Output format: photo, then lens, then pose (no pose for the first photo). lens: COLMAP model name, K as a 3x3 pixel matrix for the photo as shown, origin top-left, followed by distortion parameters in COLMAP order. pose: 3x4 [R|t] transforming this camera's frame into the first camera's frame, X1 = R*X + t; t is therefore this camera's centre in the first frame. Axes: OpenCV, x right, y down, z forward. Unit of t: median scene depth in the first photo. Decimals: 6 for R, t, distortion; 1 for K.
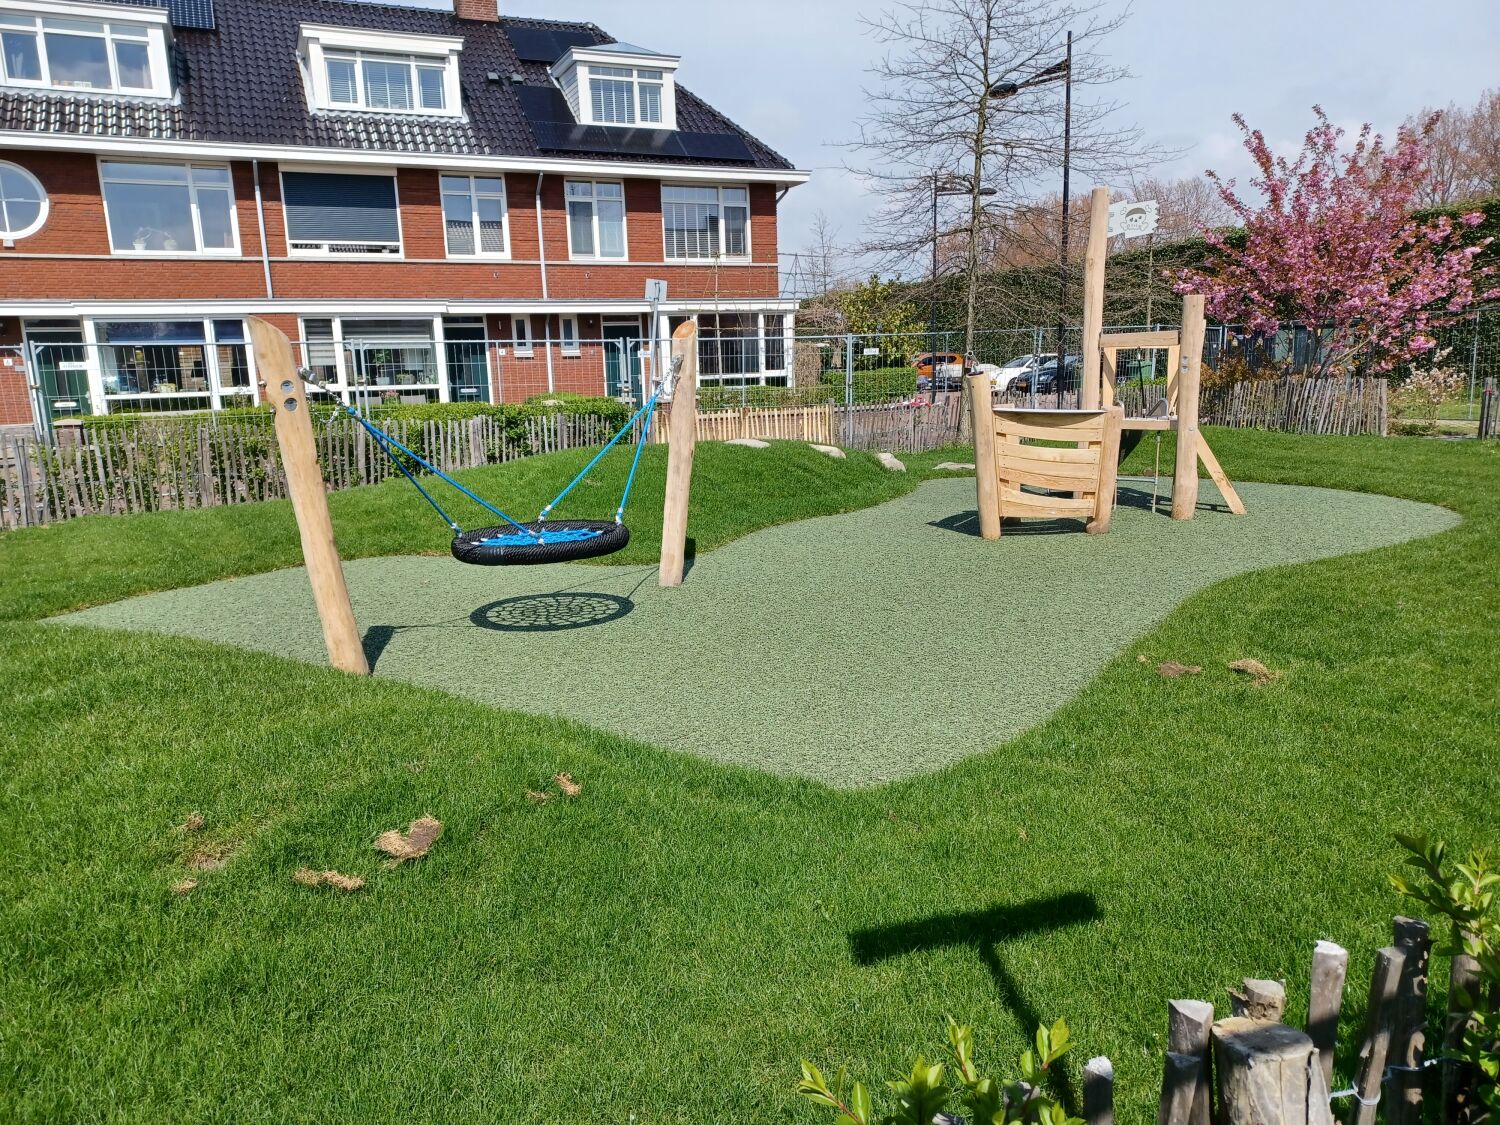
lens RADIAL K [[1098.0, 0, 750.9], [0, 1098.0, 560.7], [0, 0, 1]] dist [0.073786, -0.087655]
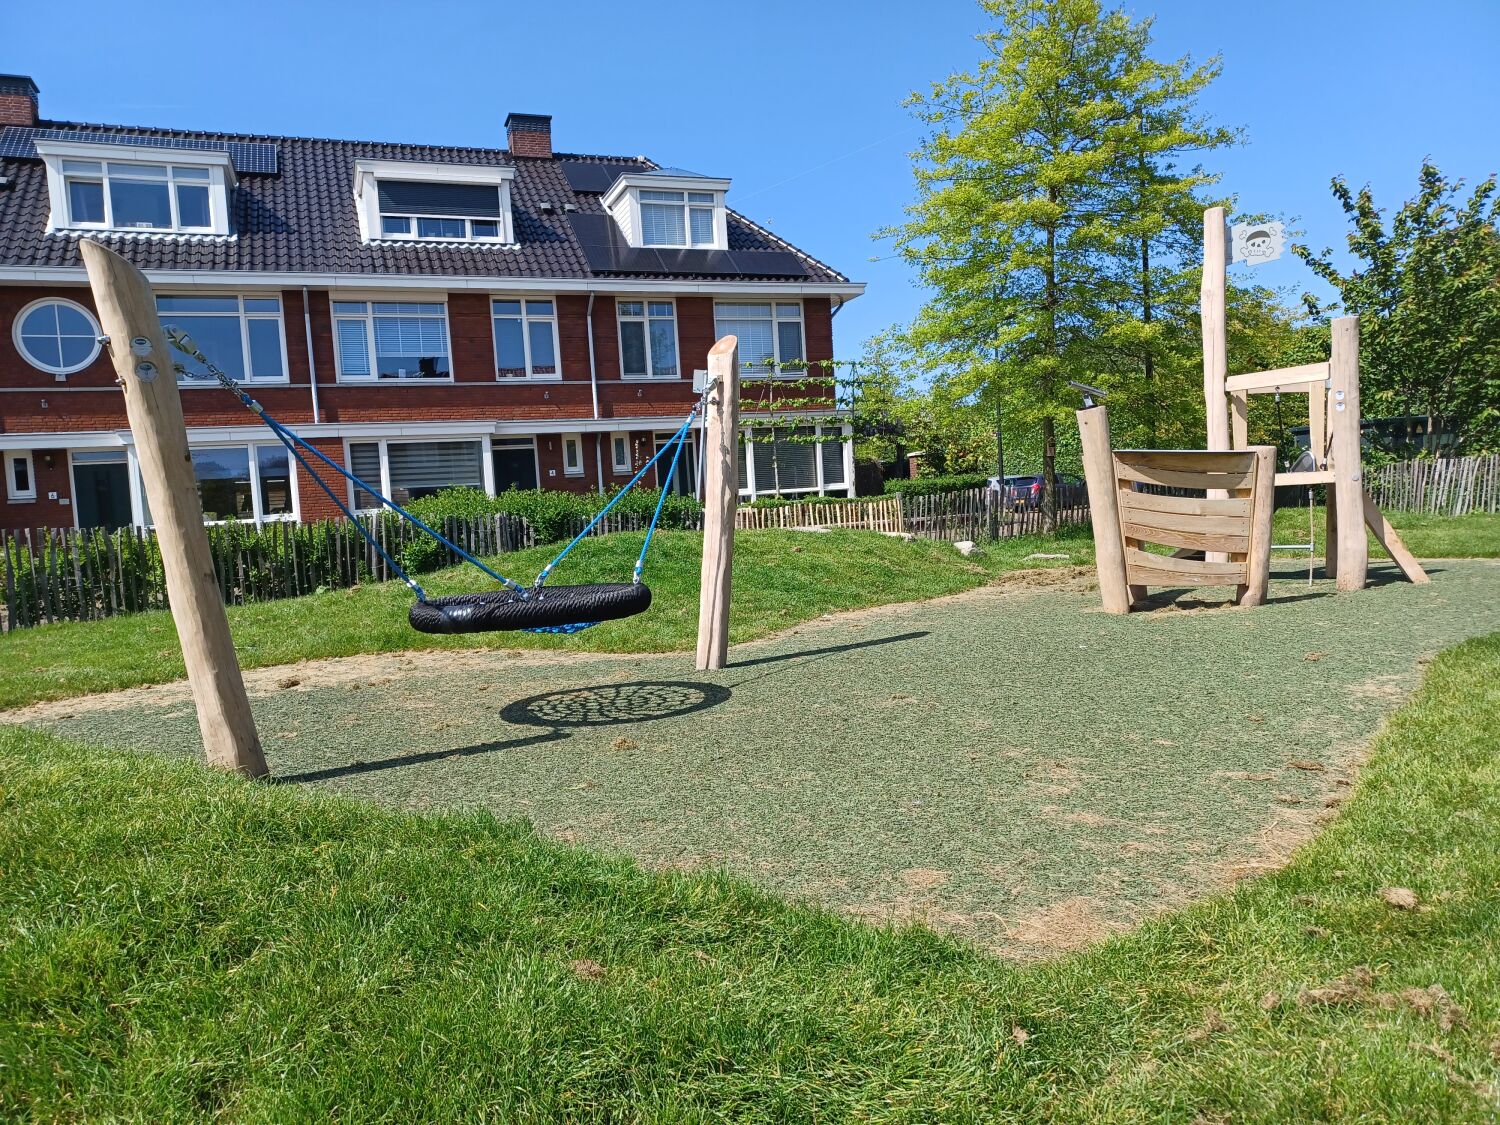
lens RADIAL K [[1081.8, 0, 750.0], [0, 1081.8, 562.5], [0, 0, 1]] dist [0.074846, -0.078605]
pose [[0.997883, -0.028493, -0.058459, 0.001504], [0.020889, 0.991708, -0.126804, 0.013841], [0.061587, 0.125314, 0.990204, 0.076014]]
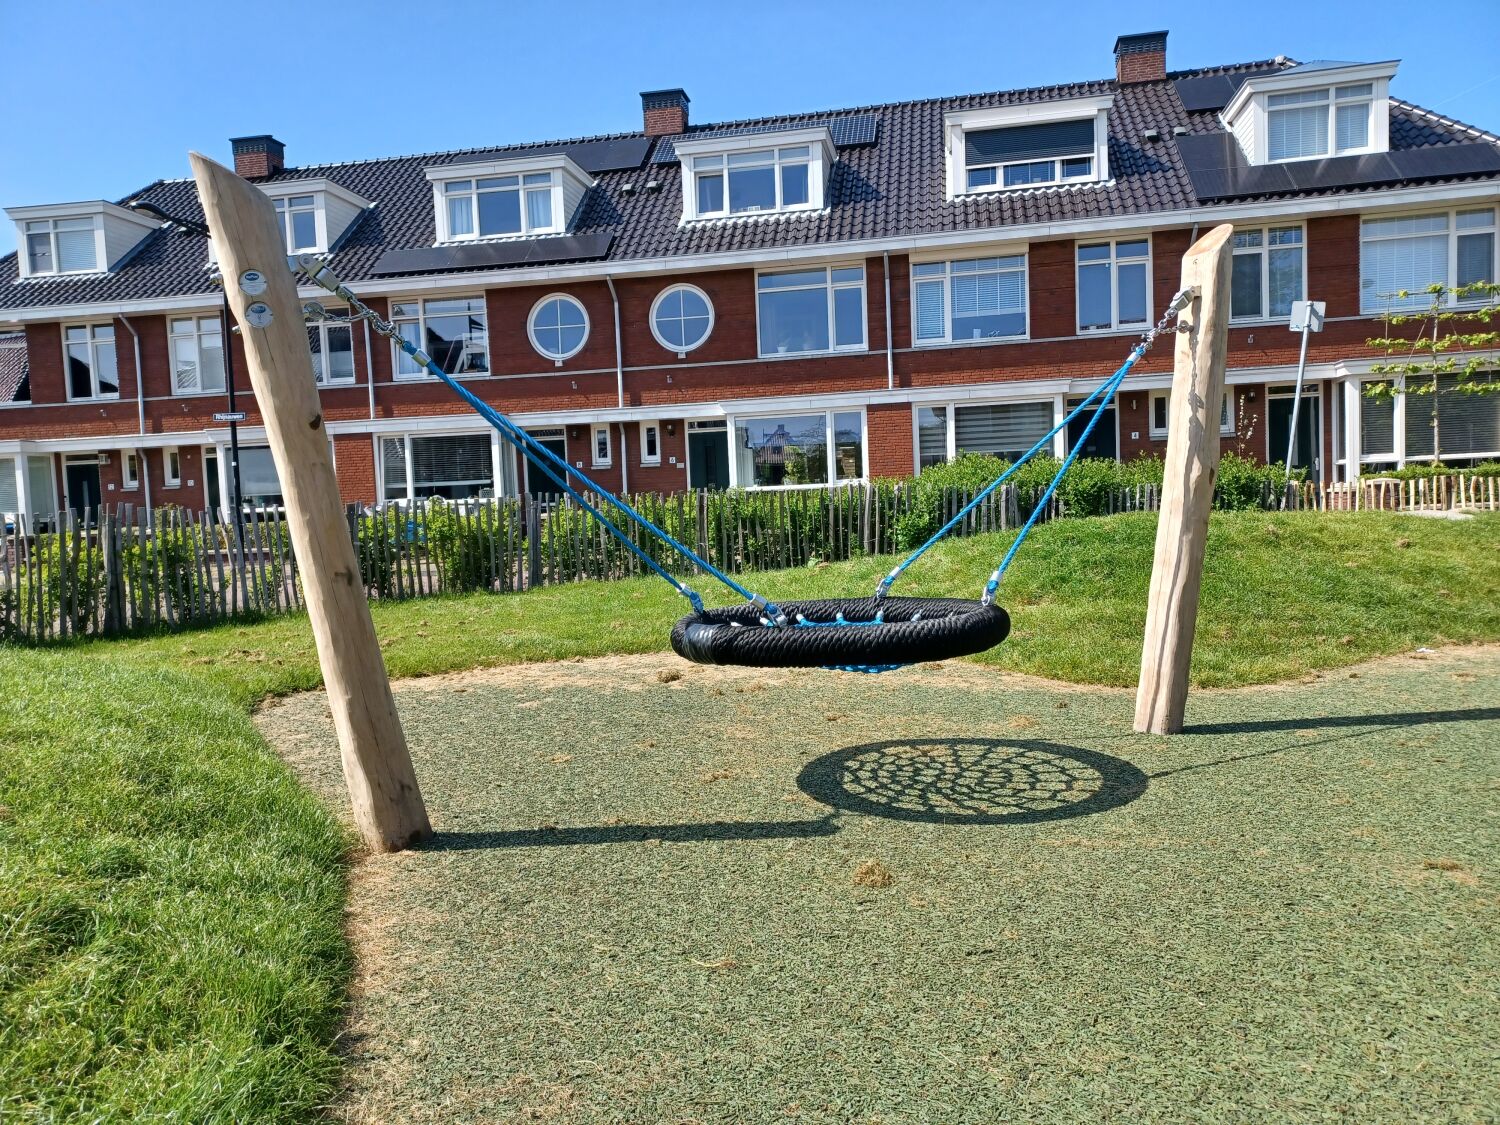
lens RADIAL K [[1084.0, 0, 752.4], [0, 1084.0, 566.7], [0, 0, 1]] dist [0.020258, -0.000194]
pose [[0.816759, 0.030164, -0.576190, 0.021931], [-0.086765, 0.993698, -0.070969, -0.001490], [0.570418, 0.107958, 0.814229, 0.150804]]
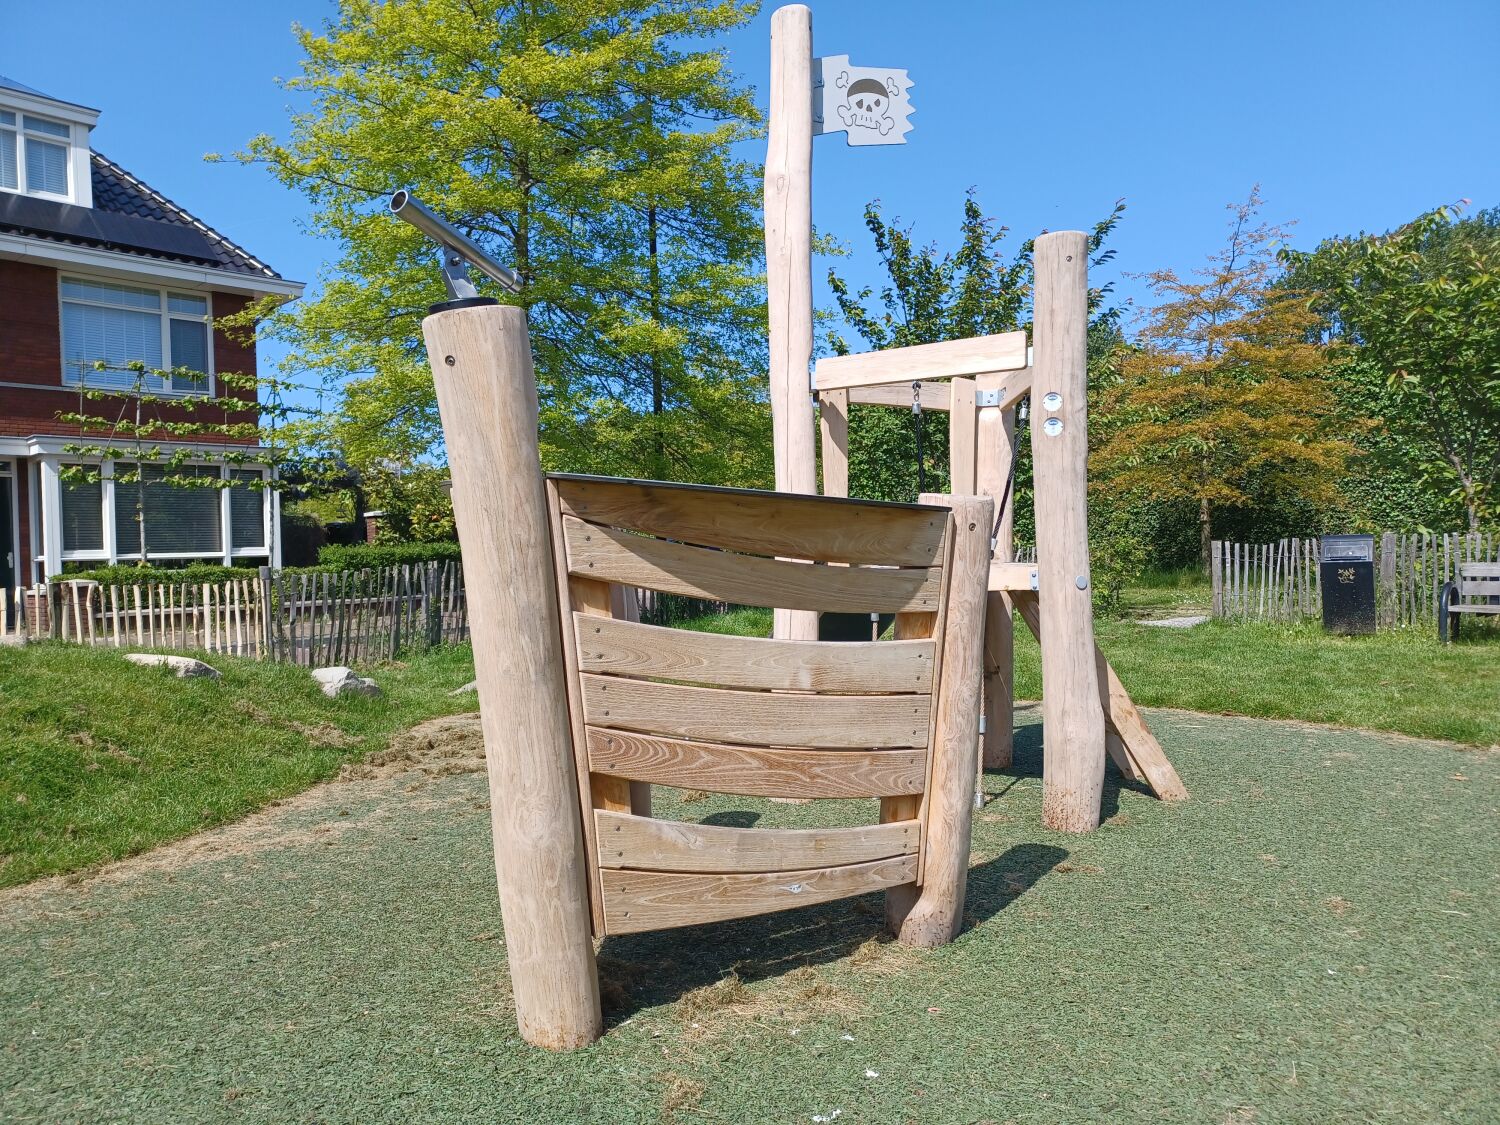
lens RADIAL K [[1097.9, 0, 754.1], [0, 1097.9, 555.9], [0, 0, 1]] dist [0.033295, 0.002002]
pose [[0.927668, 0.003352, 0.373392, 0.061002], [0.067654, 0.981902, -0.176896, -0.026002], [-0.367227, 0.189362, 0.910651, 0.272229]]
